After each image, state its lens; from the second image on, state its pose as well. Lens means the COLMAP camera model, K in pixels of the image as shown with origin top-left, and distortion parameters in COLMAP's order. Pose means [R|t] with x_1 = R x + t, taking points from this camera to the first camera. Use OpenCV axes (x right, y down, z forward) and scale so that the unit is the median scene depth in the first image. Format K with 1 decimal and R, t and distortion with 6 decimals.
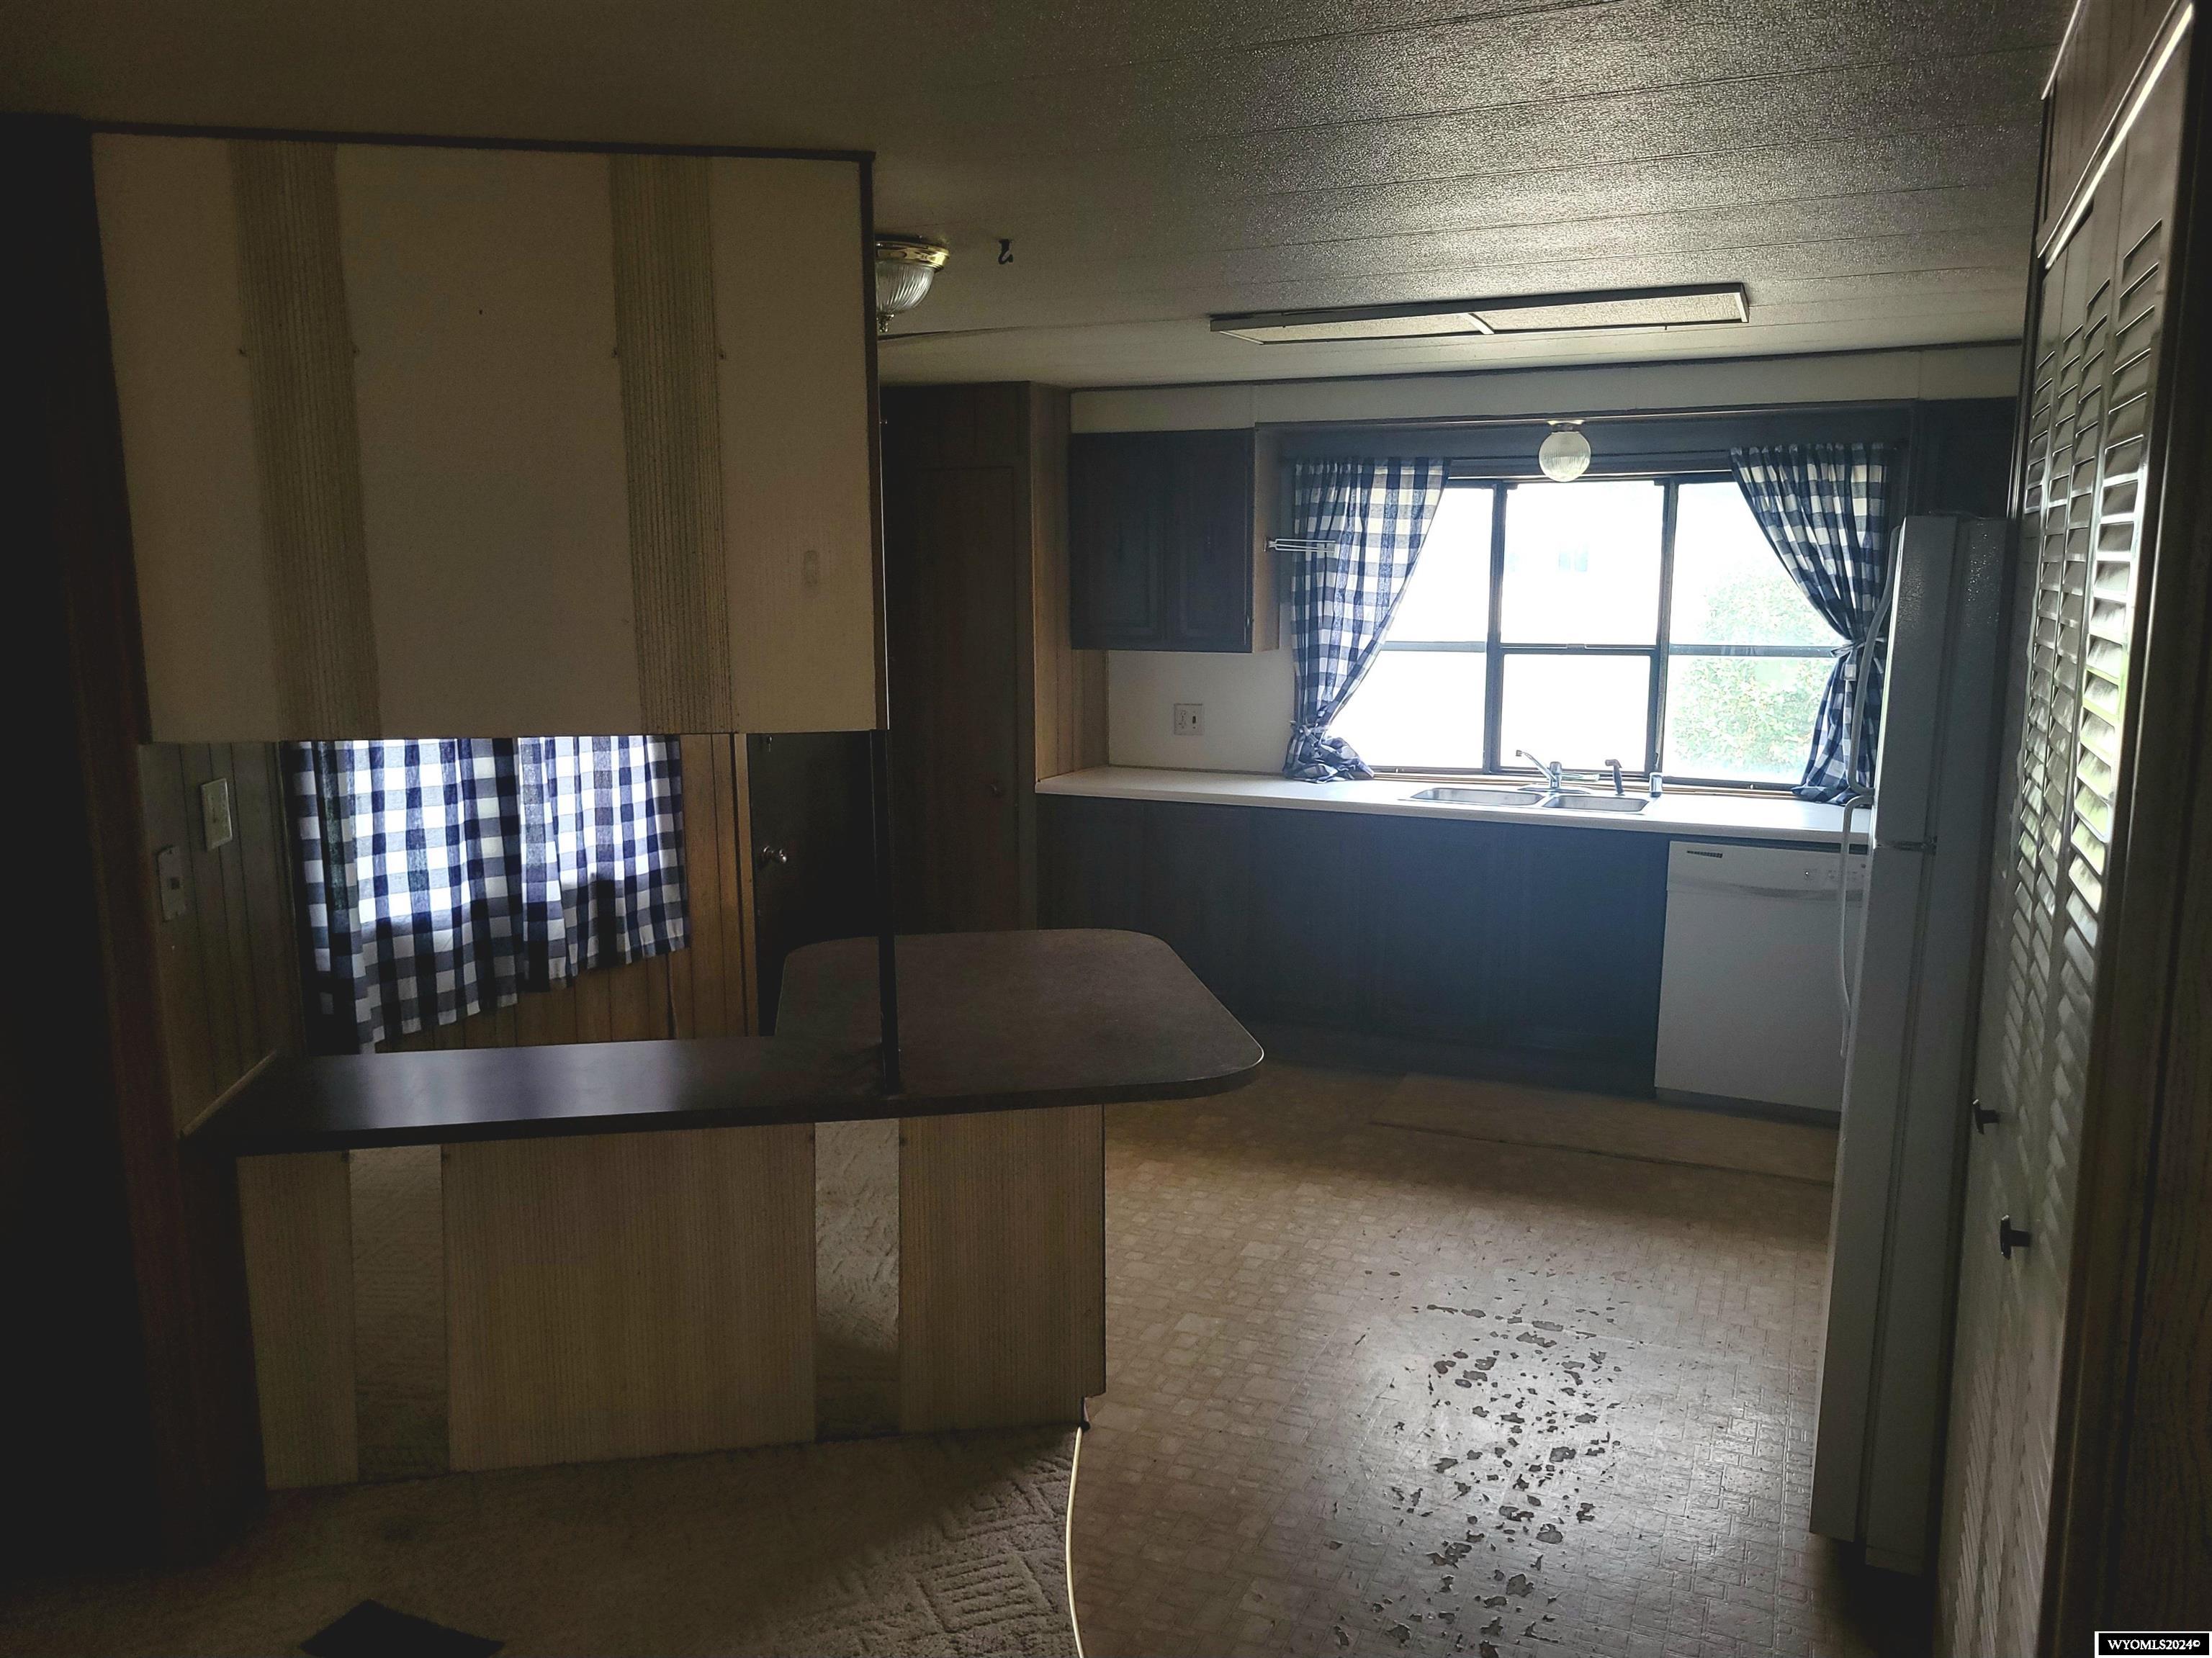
lens RADIAL K [[1690.7, 0, 1106.0], [0, 1690.7, 829.0], [0, 0, 1]] dist [0.022713, 0.005565]
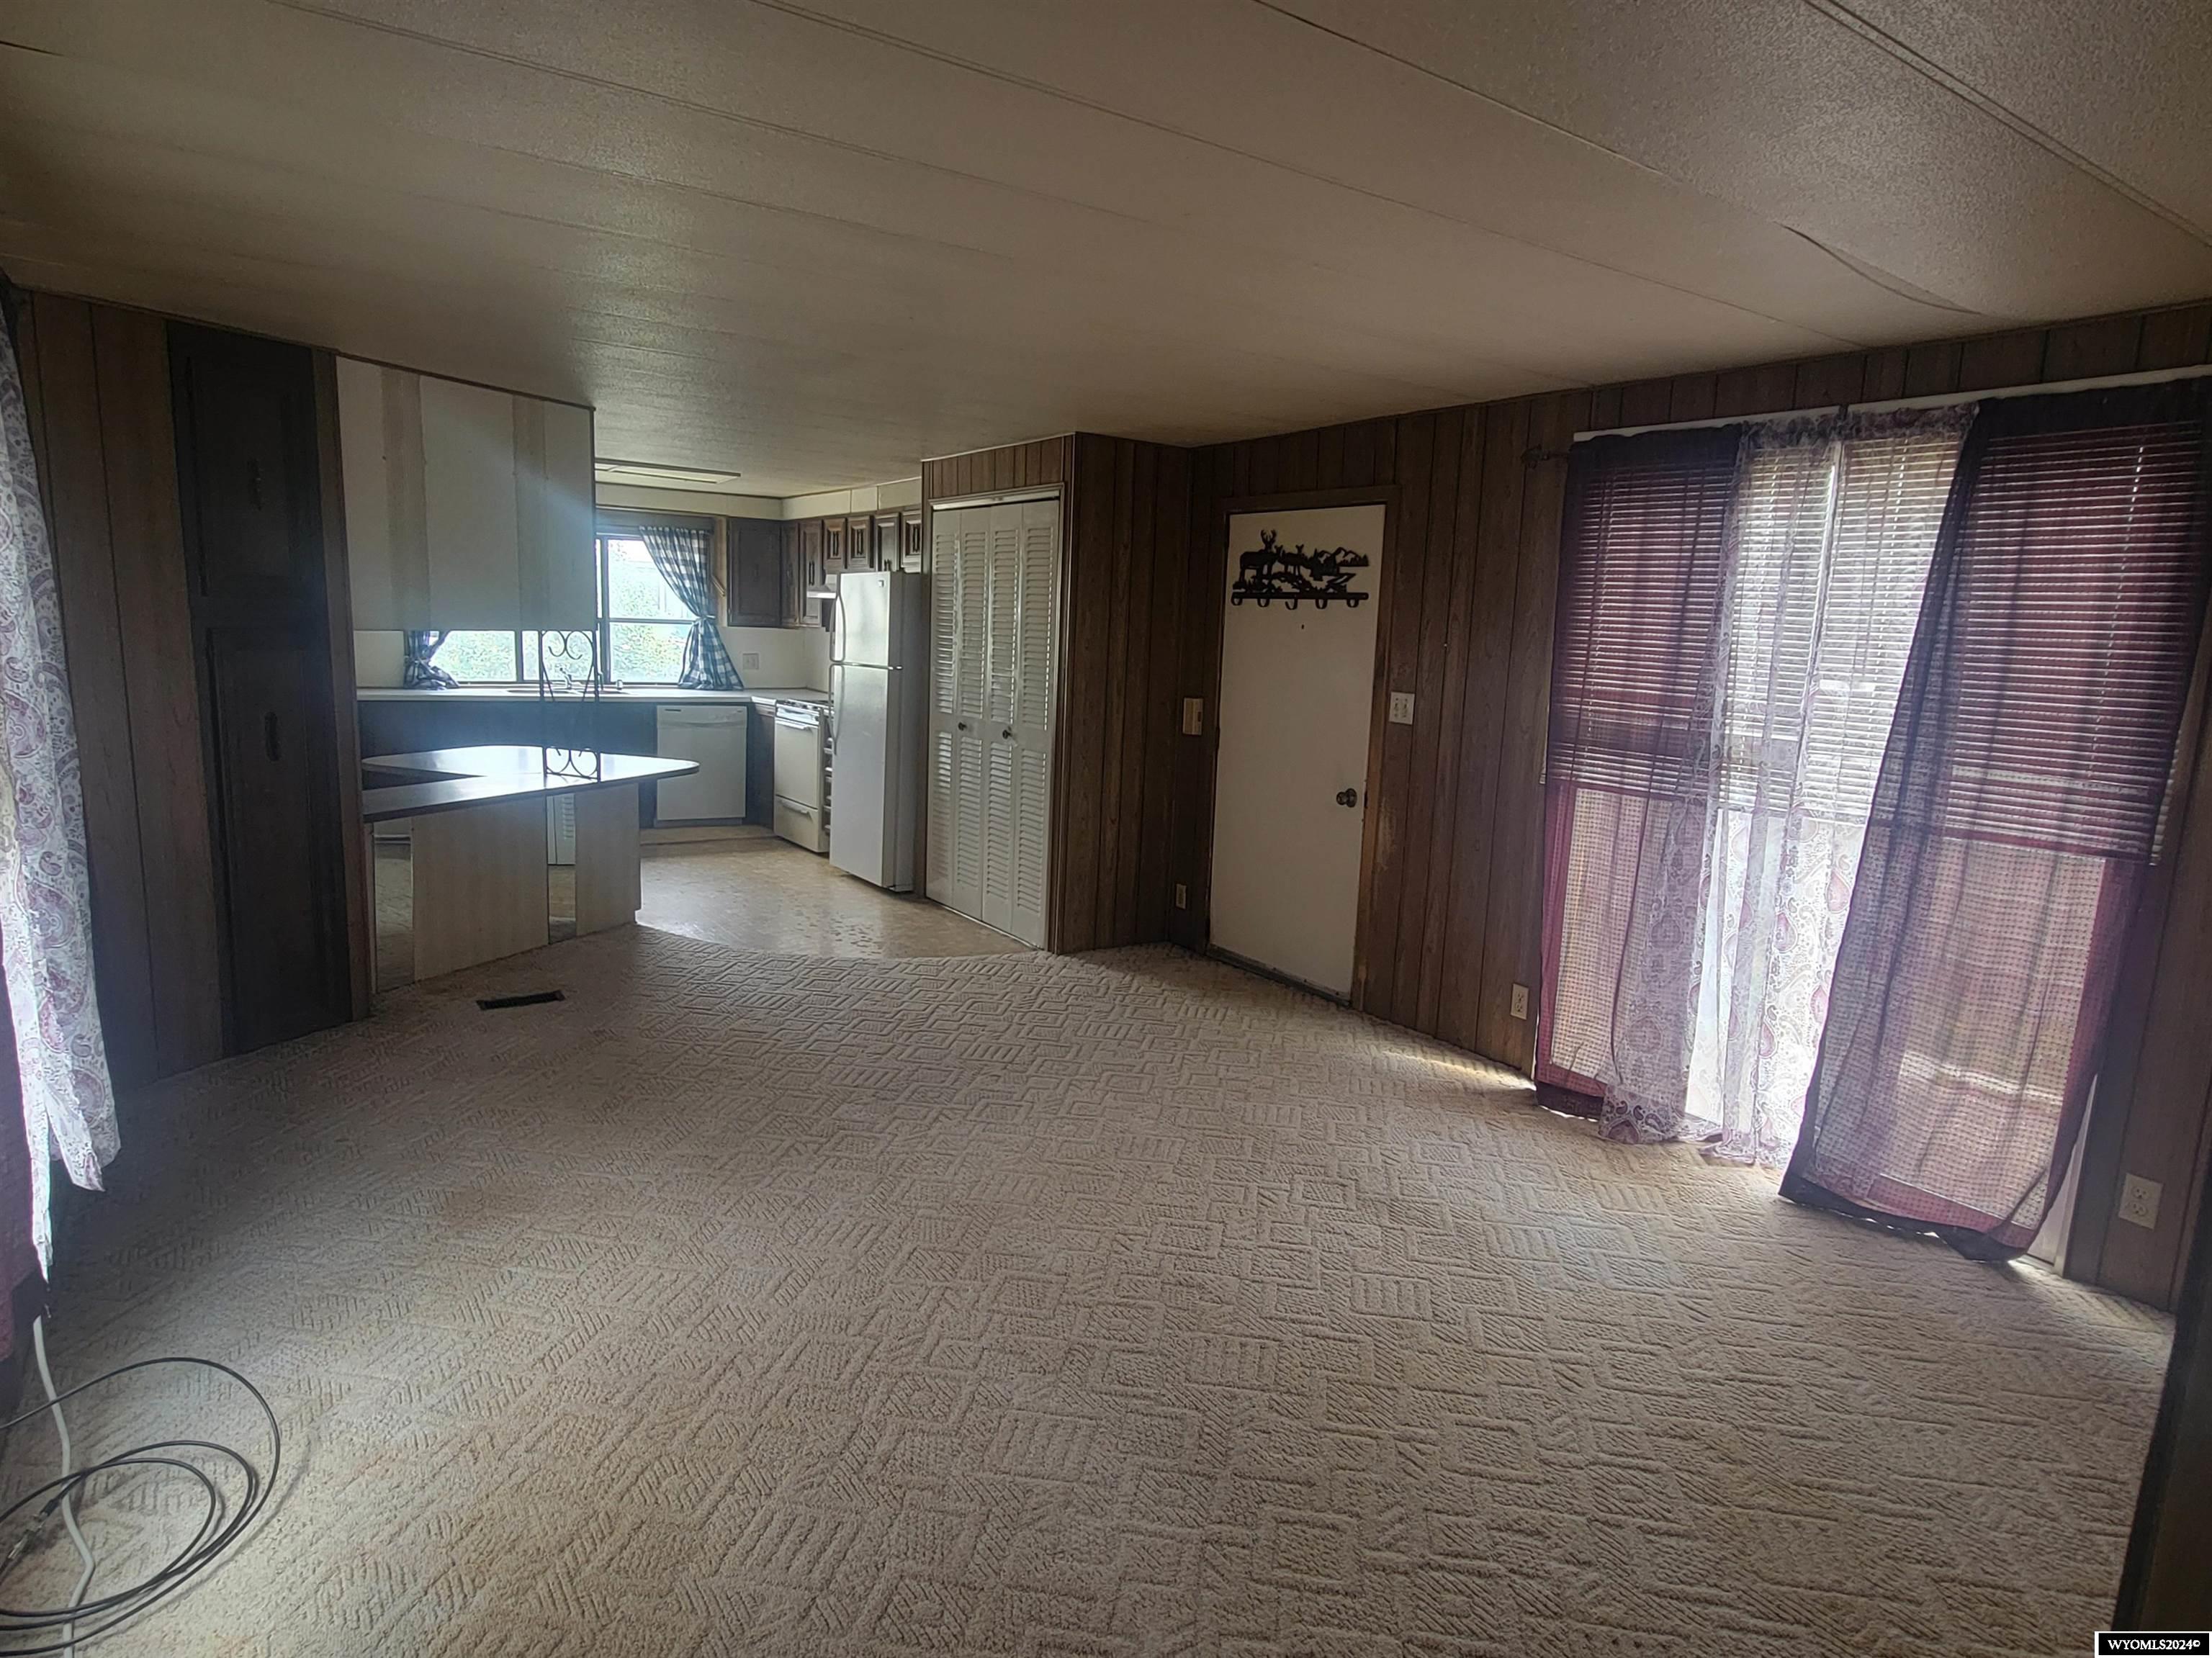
lens RADIAL K [[1249.1, 0, 1106.0], [0, 1249.1, 829.0], [0, 0, 1]] dist [0.000598, 0.000100]
pose [[0.517379, -0.118147, 0.847561, -0.730365], [0.085063, 0.992619, 0.086443, 0.072750], [-0.851518, 0.027373, 0.523610, -0.331885]]
